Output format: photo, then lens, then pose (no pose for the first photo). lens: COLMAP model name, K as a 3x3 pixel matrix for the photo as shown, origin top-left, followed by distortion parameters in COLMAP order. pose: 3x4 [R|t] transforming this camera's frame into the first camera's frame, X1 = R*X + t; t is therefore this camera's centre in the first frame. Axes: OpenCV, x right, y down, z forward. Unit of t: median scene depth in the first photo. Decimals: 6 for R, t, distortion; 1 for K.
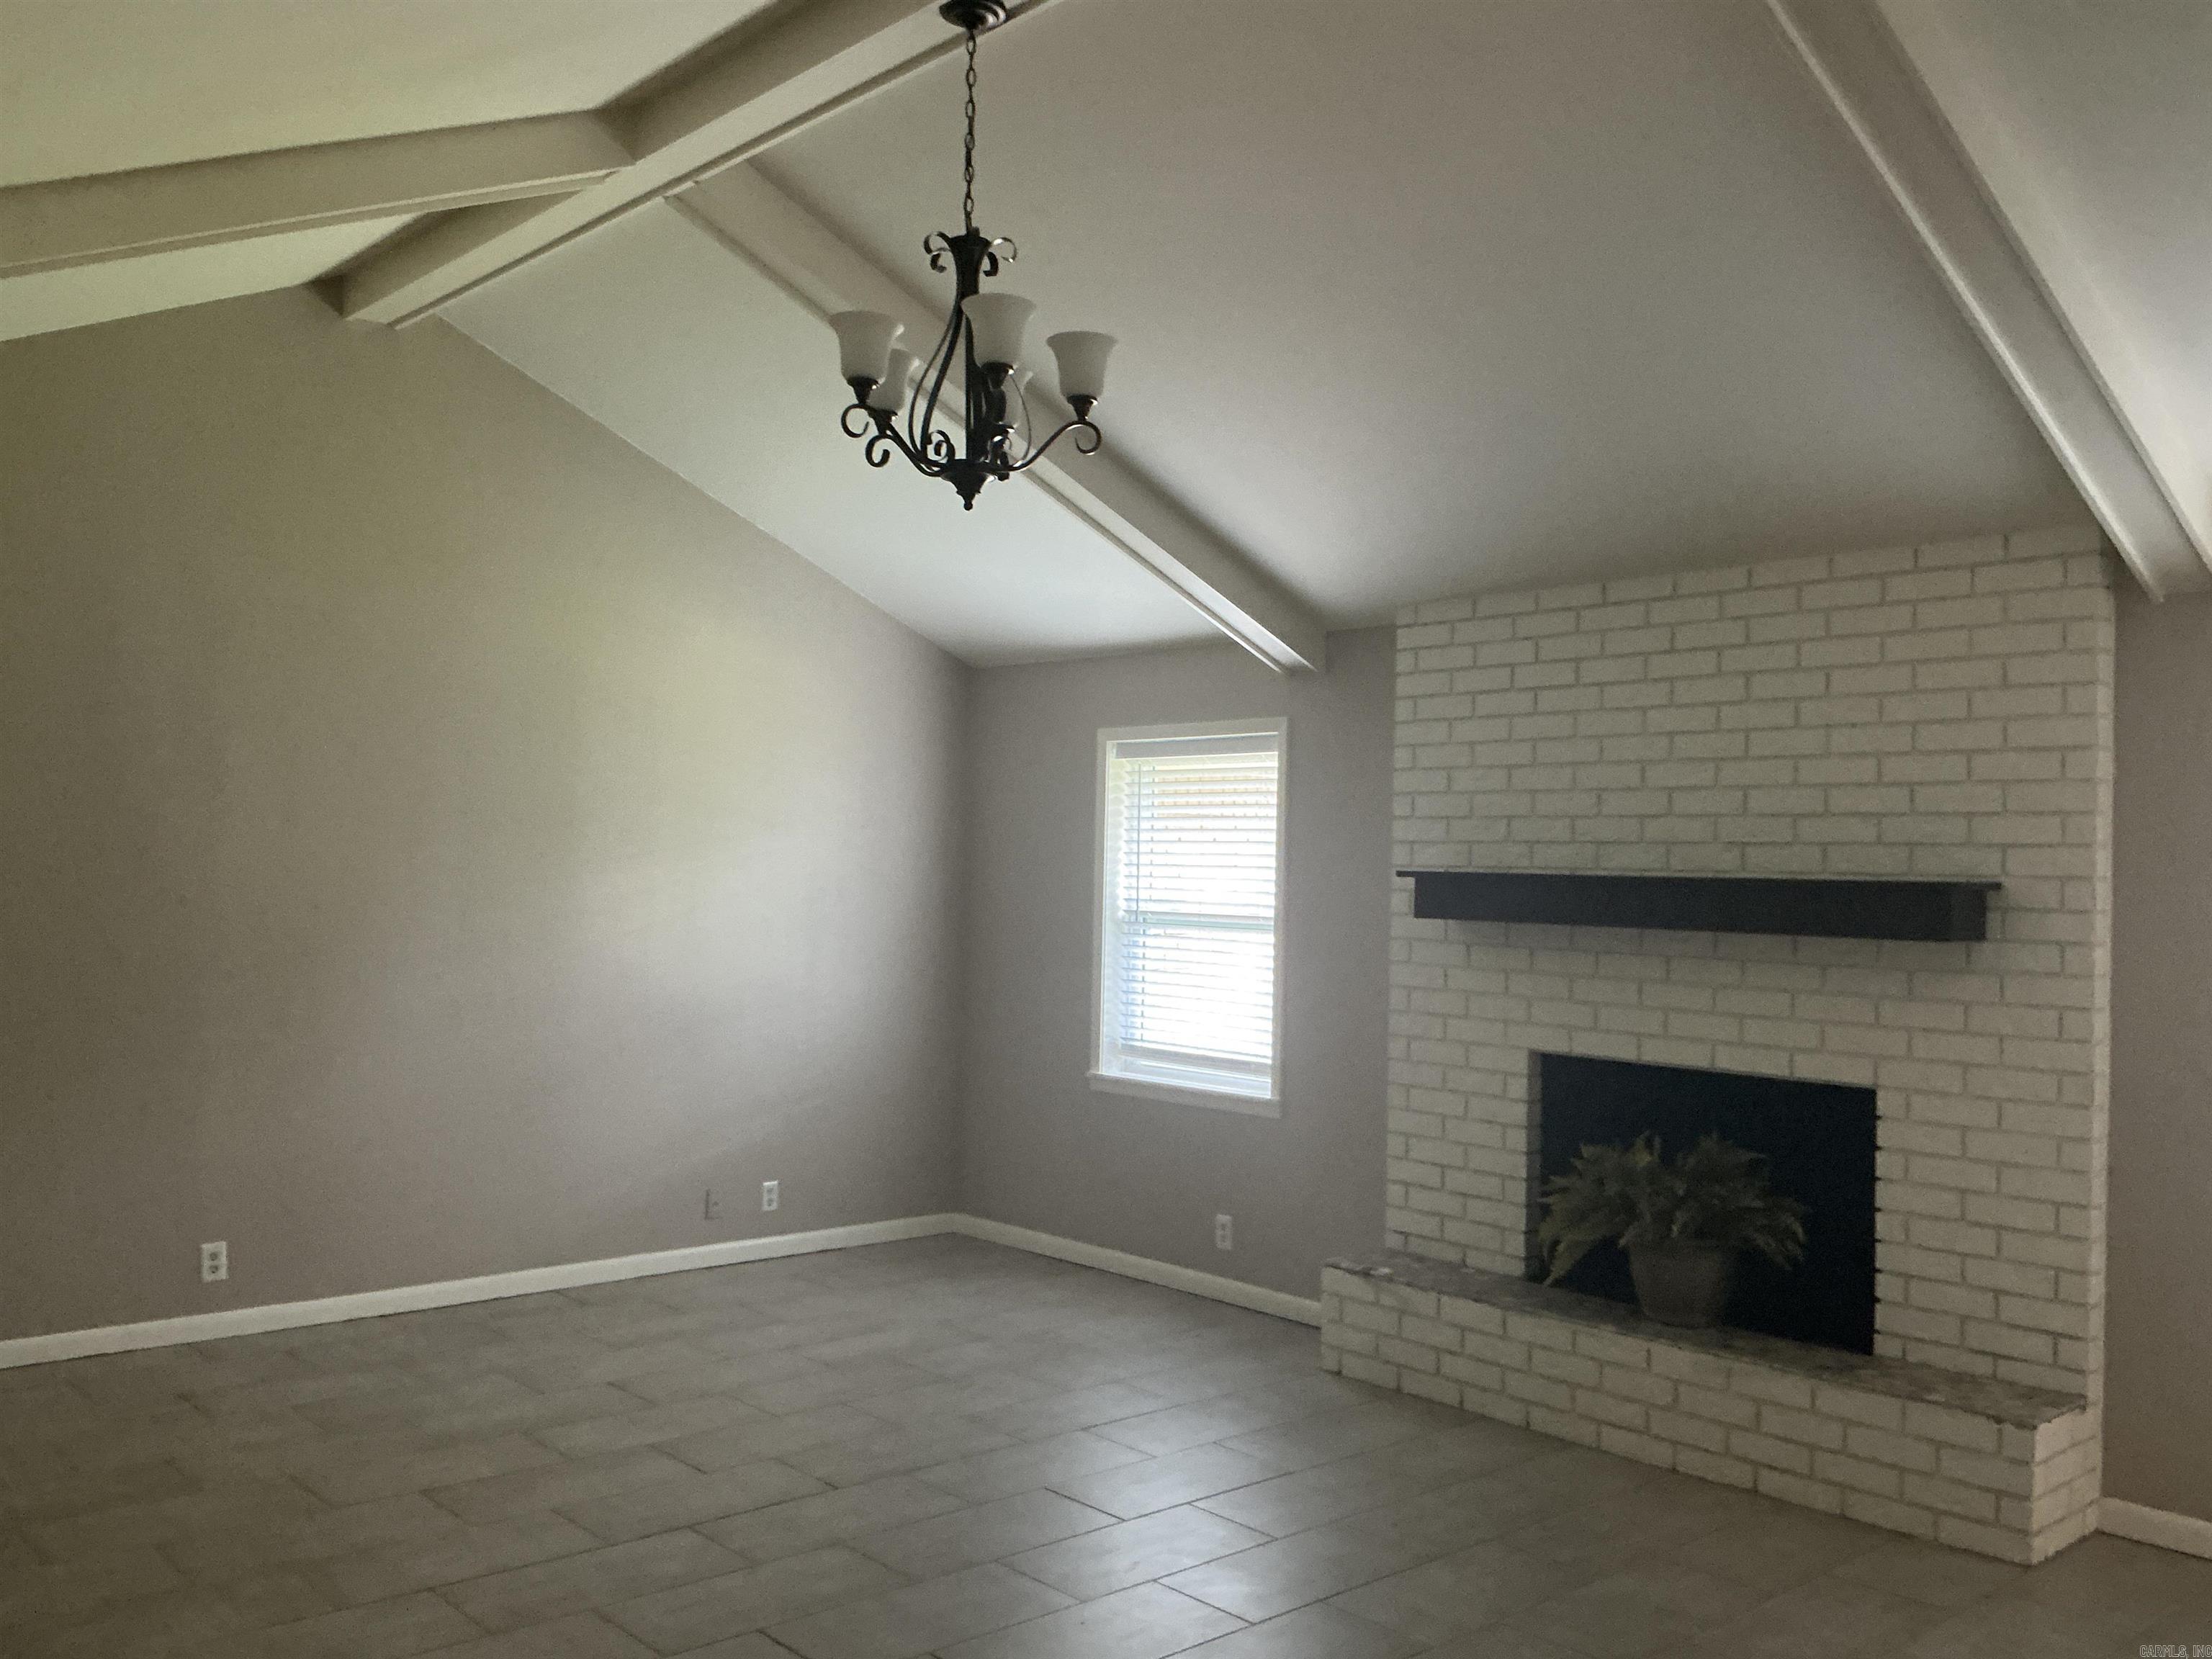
lens RADIAL K [[1844.6, 0, 1103.7], [0, 1844.6, 831.2], [0, 0, 1]] dist [0.203358, -0.472215]
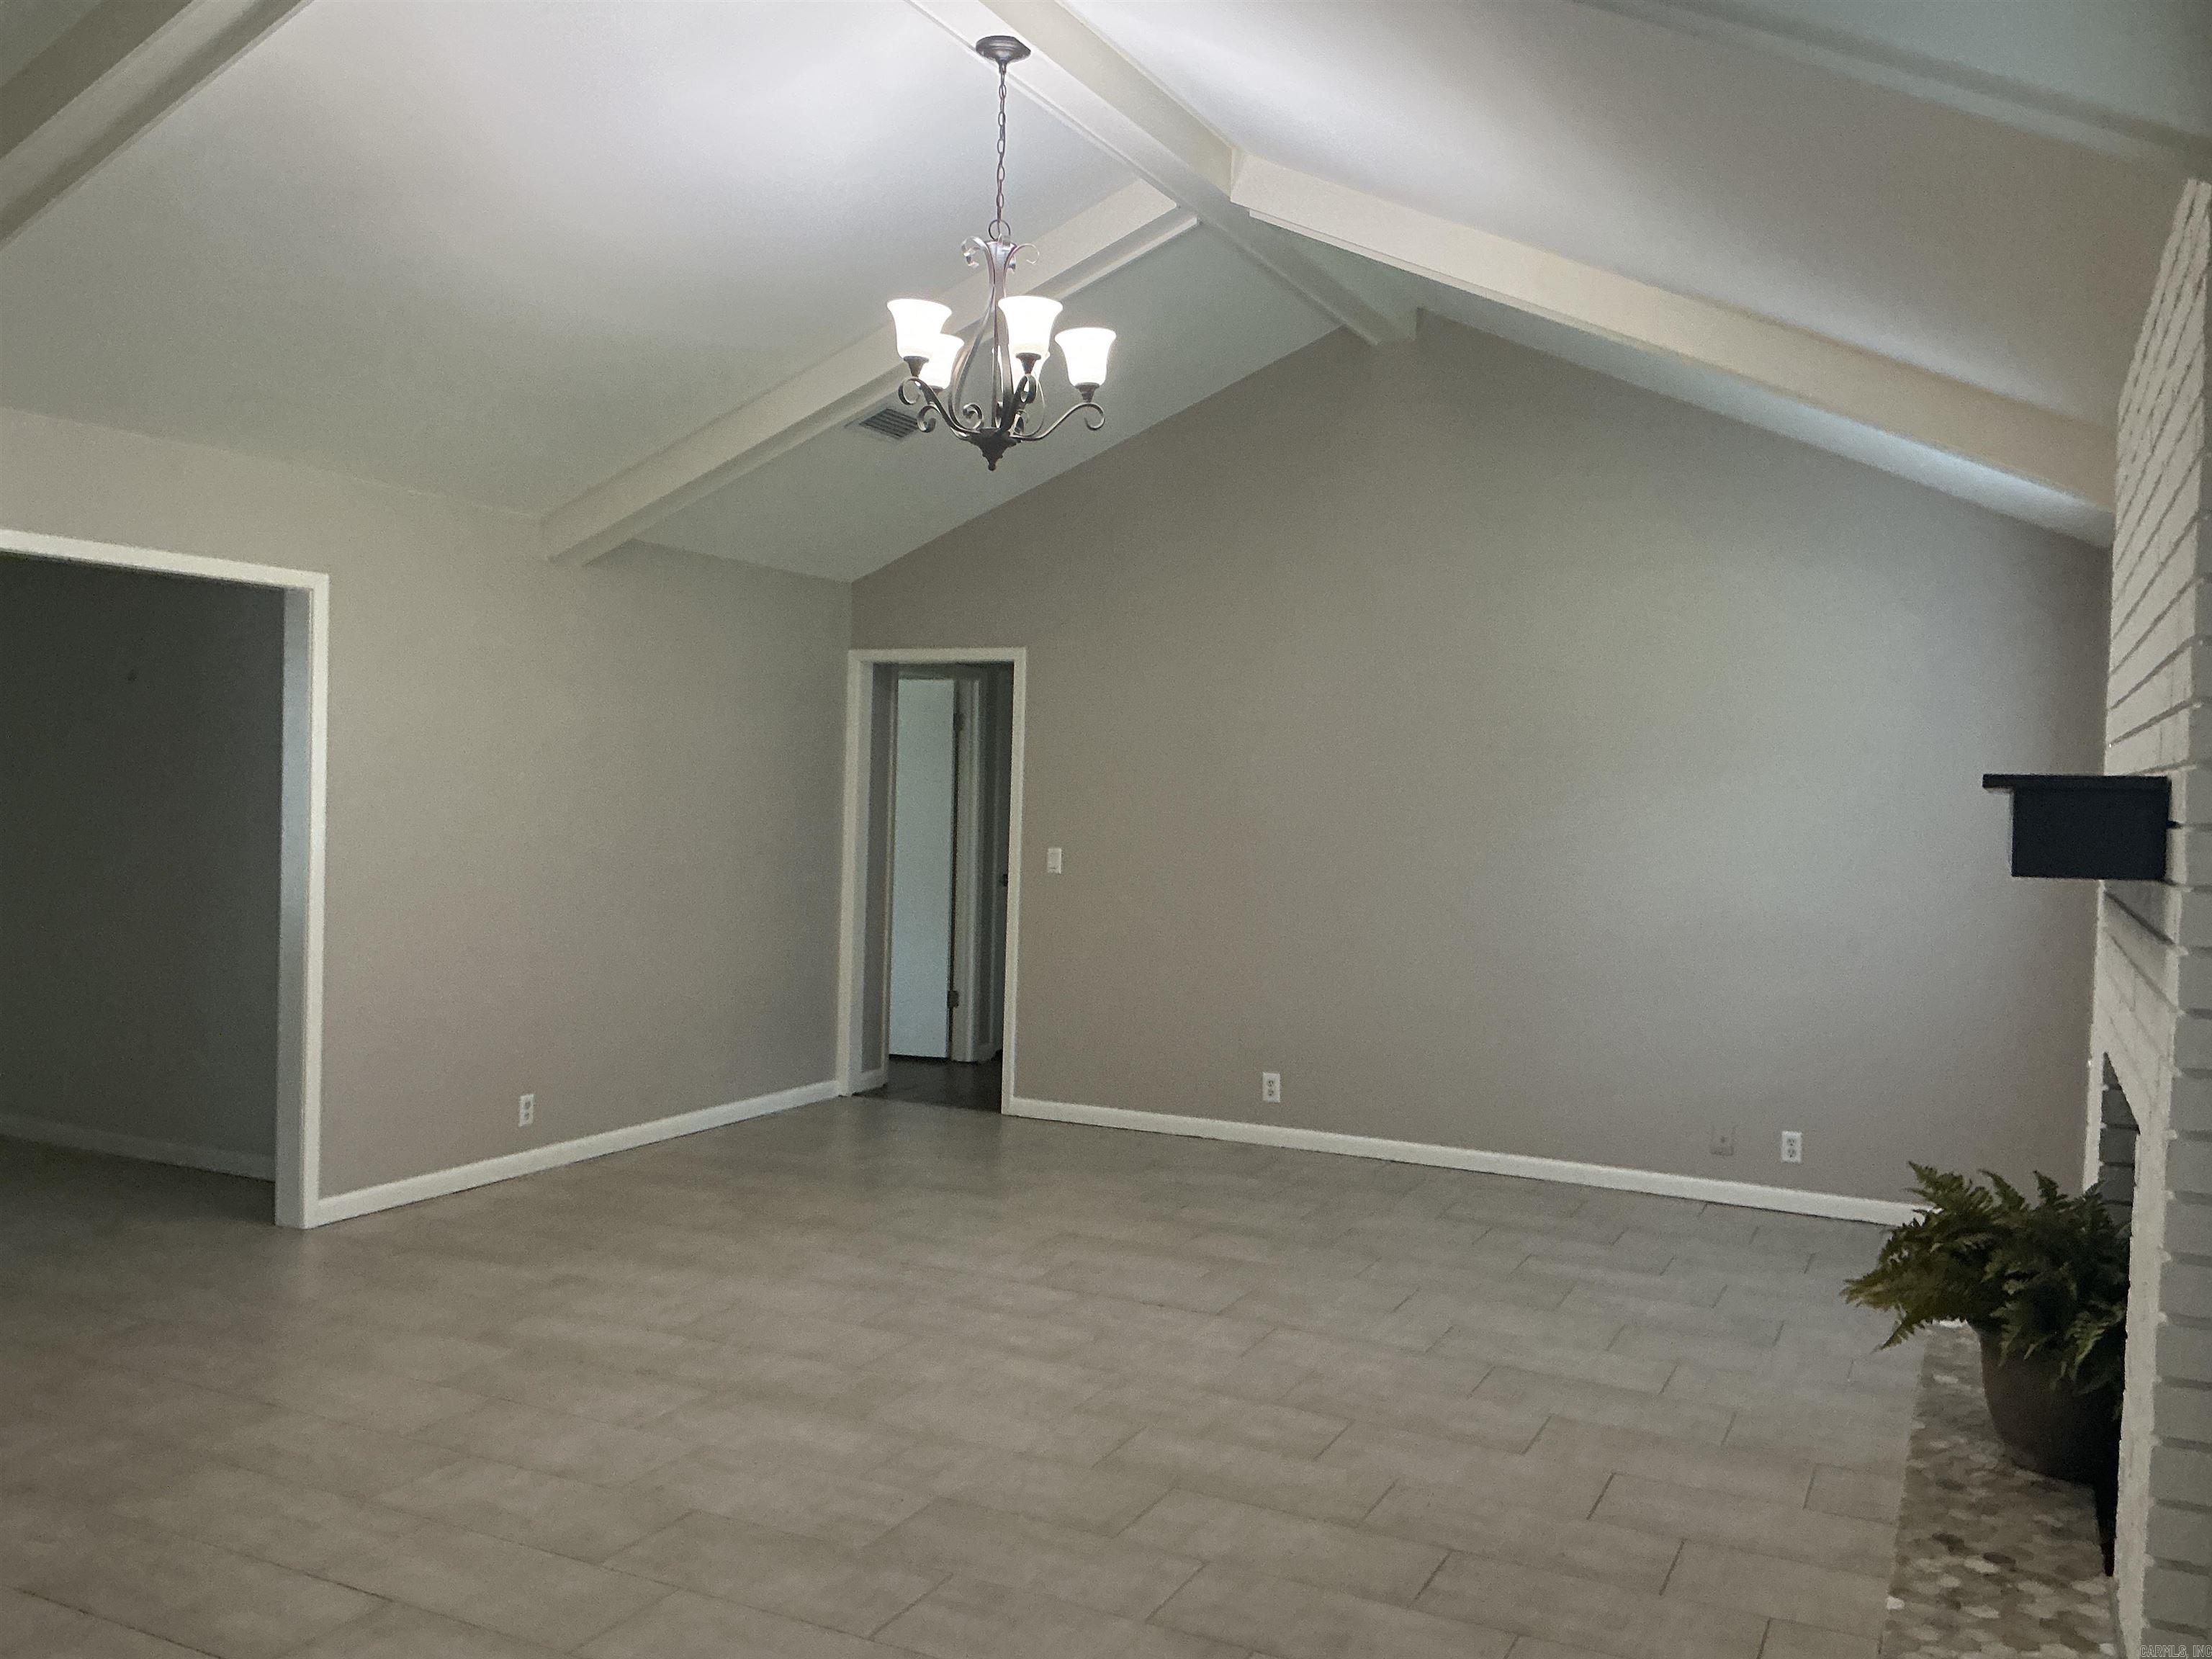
lens RADIAL K [[1813.1, 0, 1098.6], [0, 1813.1, 829.1], [0, 0, 1]] dist [0.187959, -0.365324]
pose [[0.373128, 0.010164, -0.927724, 0.735133], [-0.003188, 0.999948, 0.009673, 0.035716], [0.927775, -0.000652, 0.373141, 0.435723]]
